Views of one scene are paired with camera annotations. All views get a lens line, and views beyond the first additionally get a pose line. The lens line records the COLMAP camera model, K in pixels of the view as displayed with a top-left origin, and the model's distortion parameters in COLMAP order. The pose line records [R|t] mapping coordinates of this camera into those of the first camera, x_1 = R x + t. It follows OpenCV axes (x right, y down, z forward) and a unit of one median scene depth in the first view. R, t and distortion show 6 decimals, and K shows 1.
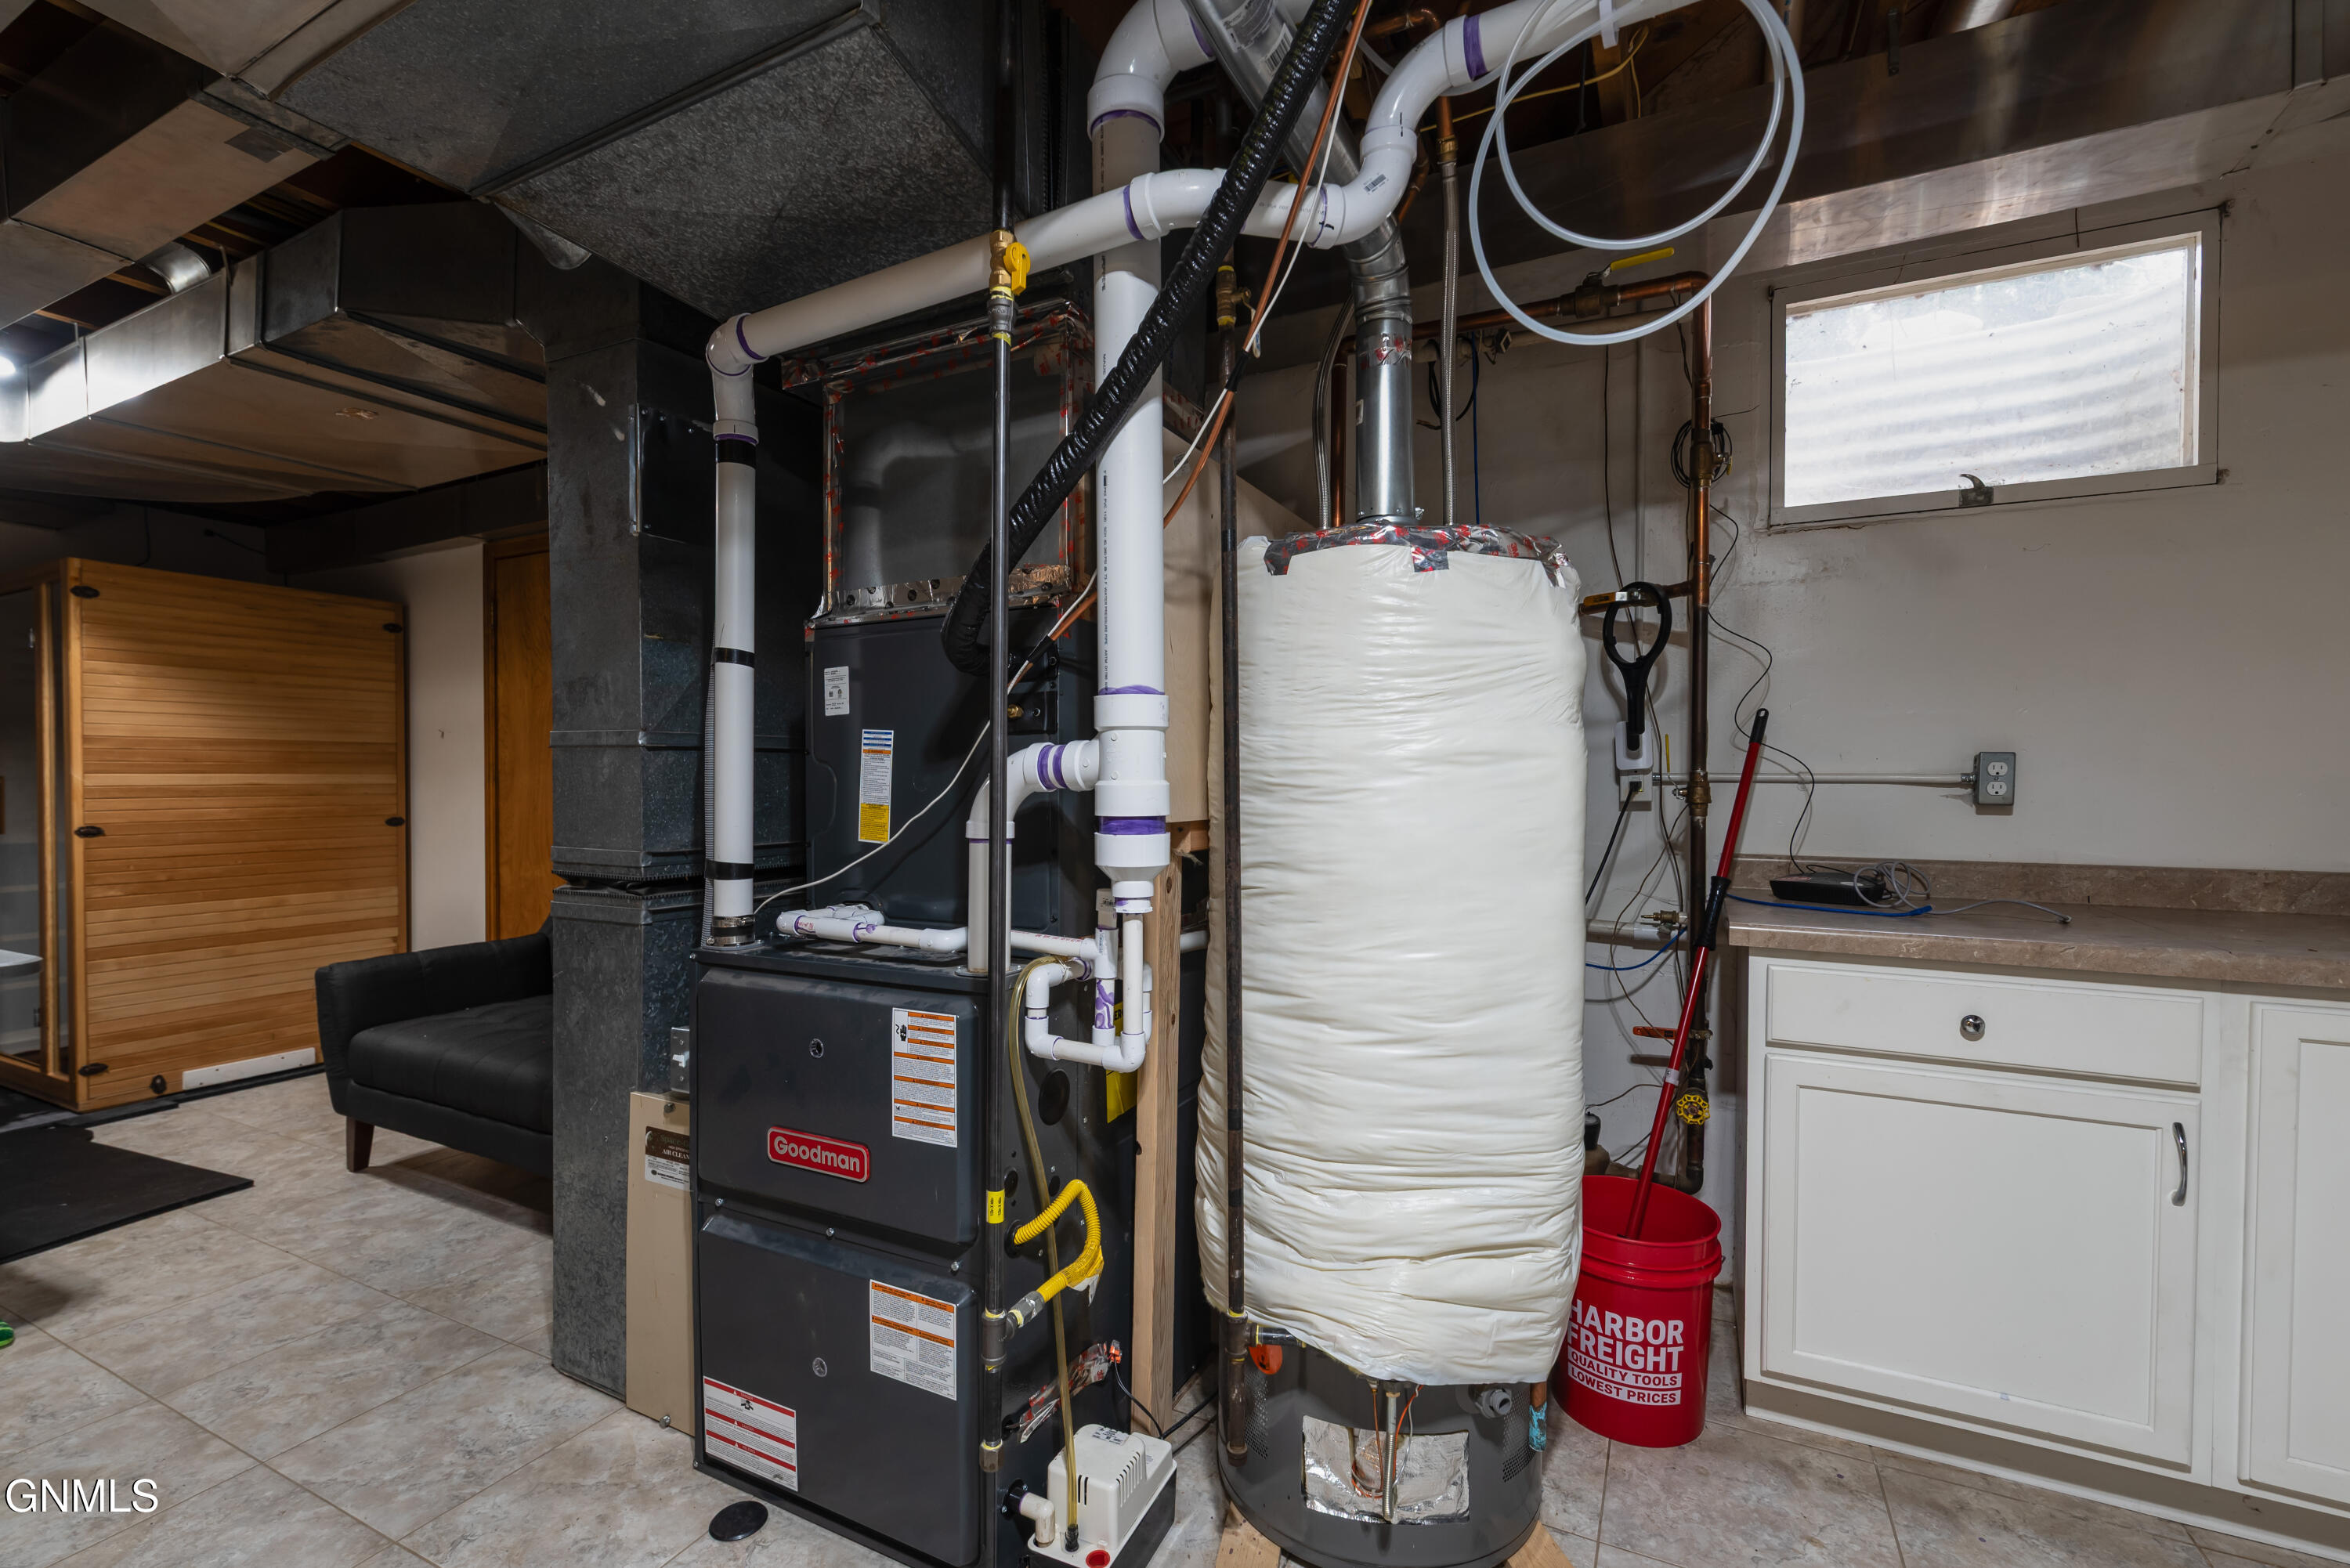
lens RADIAL K [[1019.9, 0, 1185.8], [0, 1019.9, 798.0], [0, 0, 1]] dist [-0.002123, -0.000387]
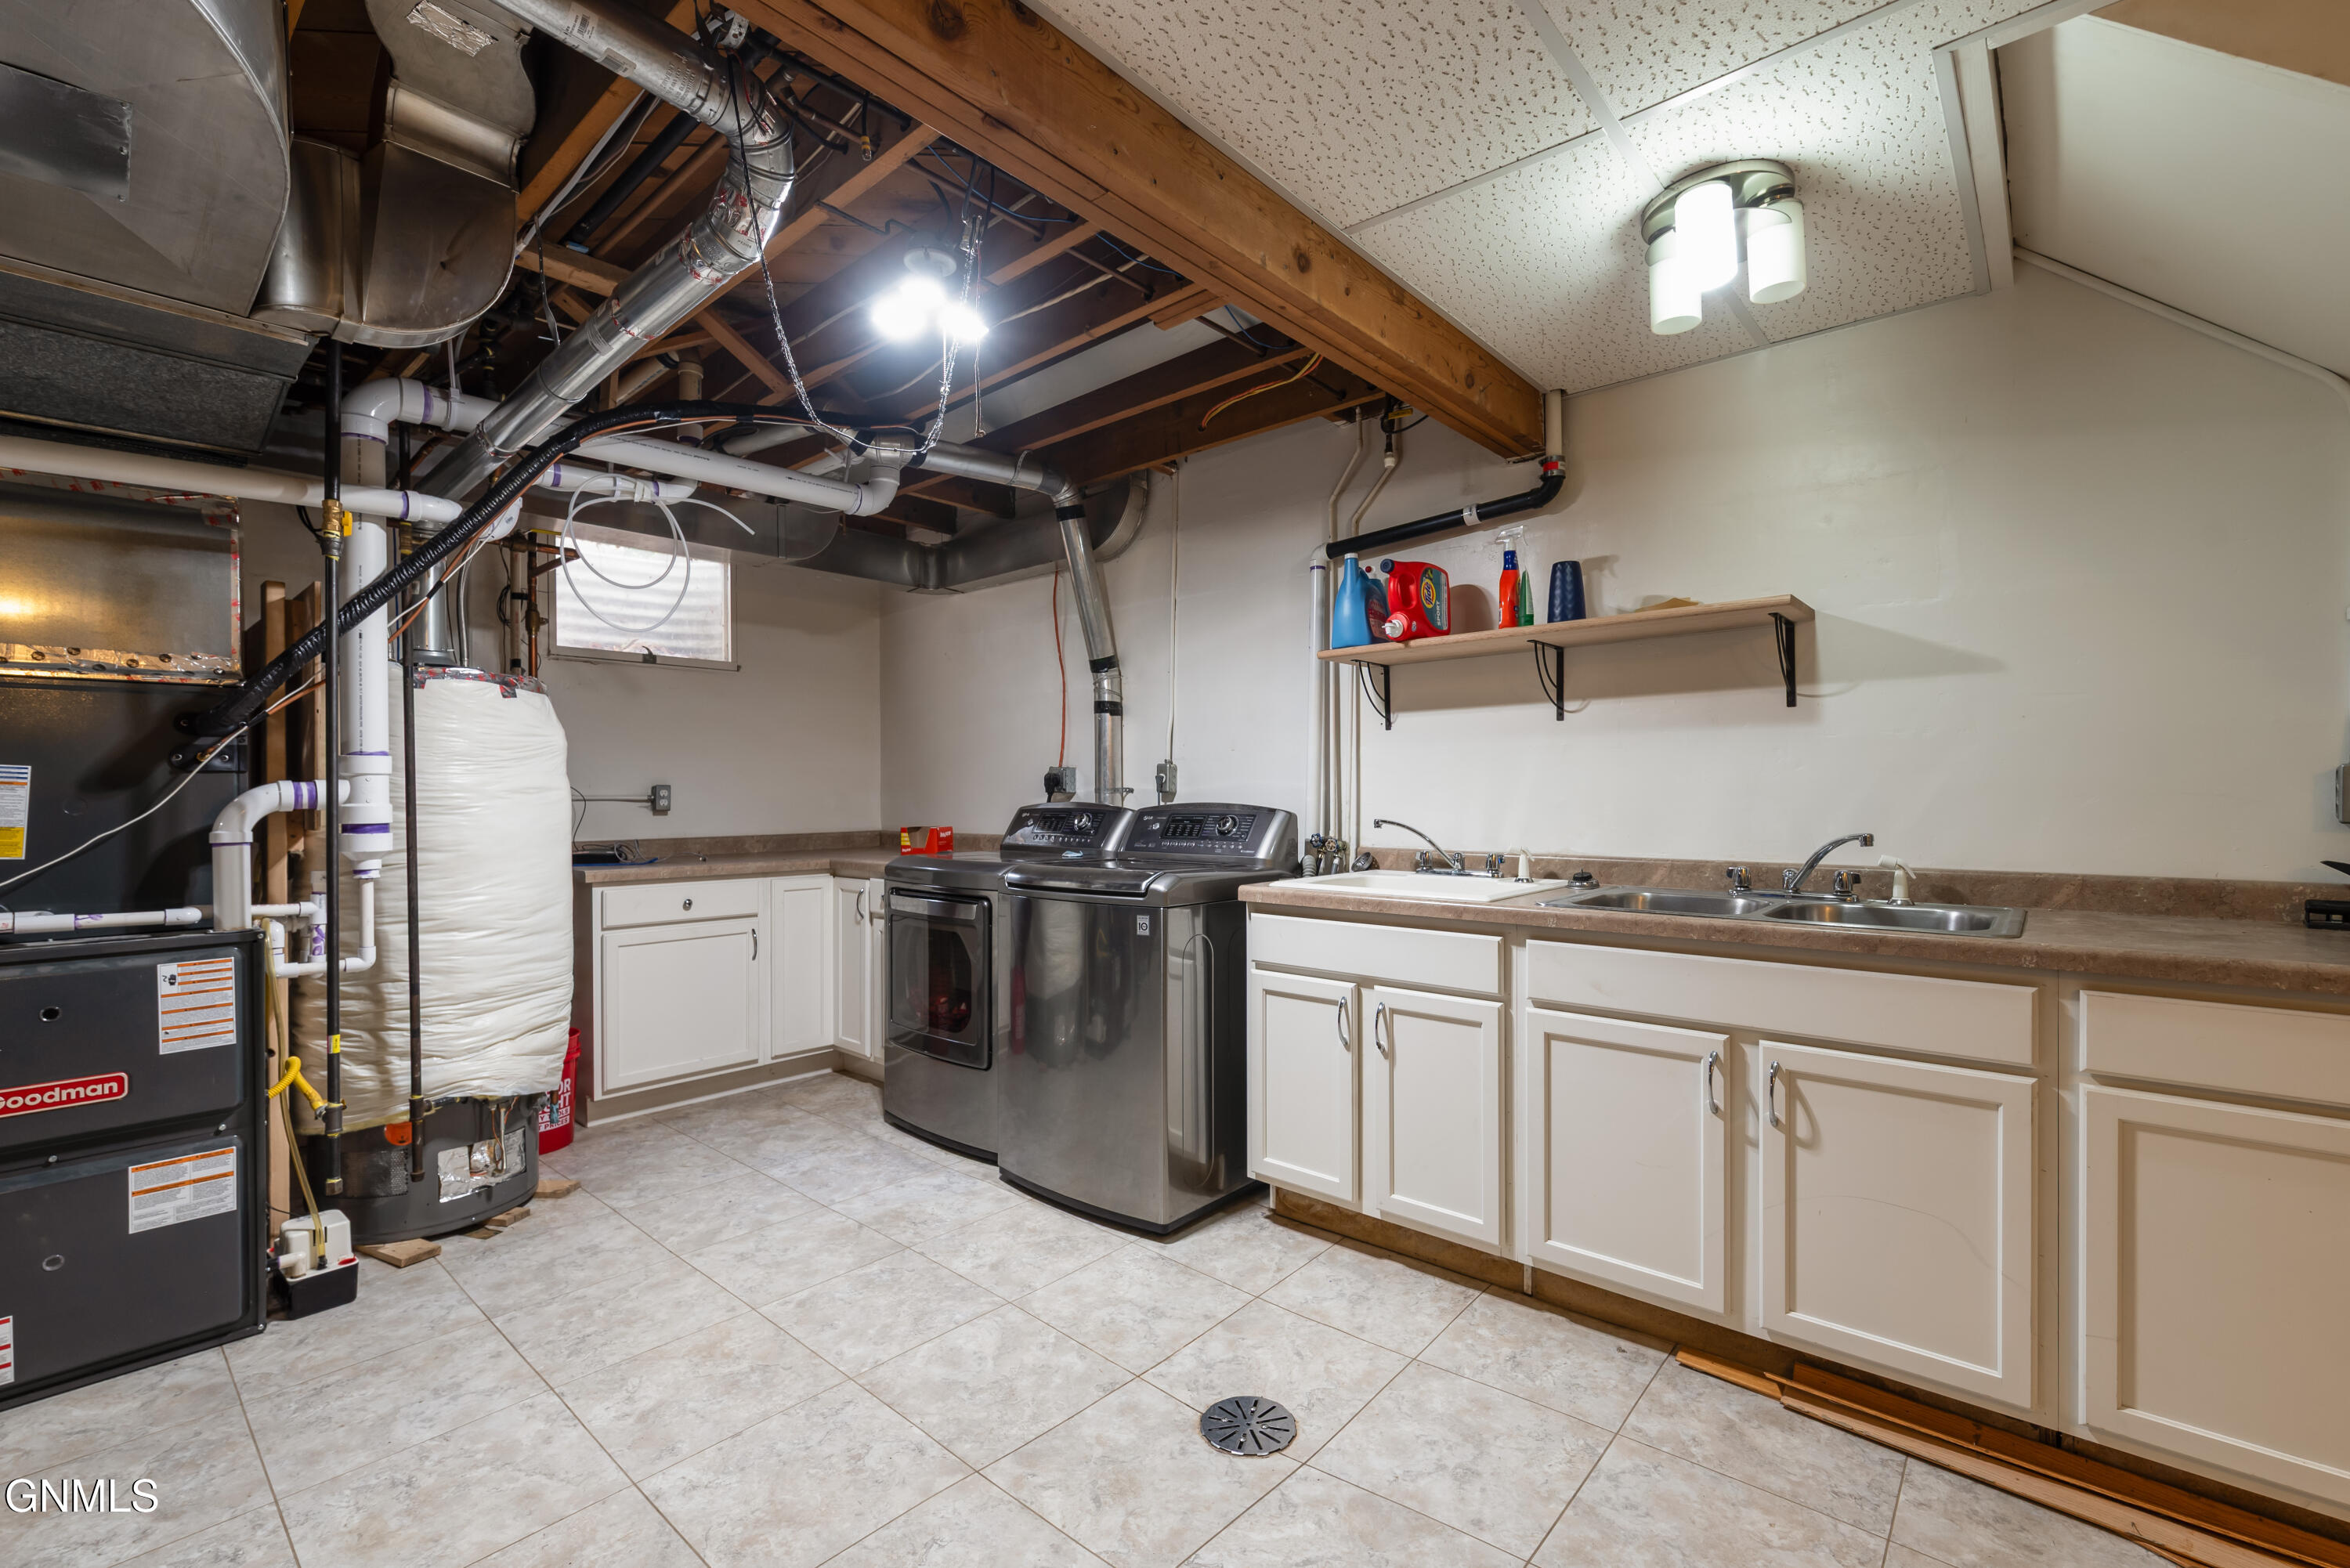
lens RADIAL K [[1019.9, 0, 1186.8], [0, 1019.9, 795.5], [0, 0, 1]] dist [-0.002123, -0.000387]
pose [[0.249244, -0.005405, 0.968426, -1.315849], [0.024381, 0.999702, -0.000695, 0.004369], [-0.968134, 0.023785, 0.249302, -0.762970]]
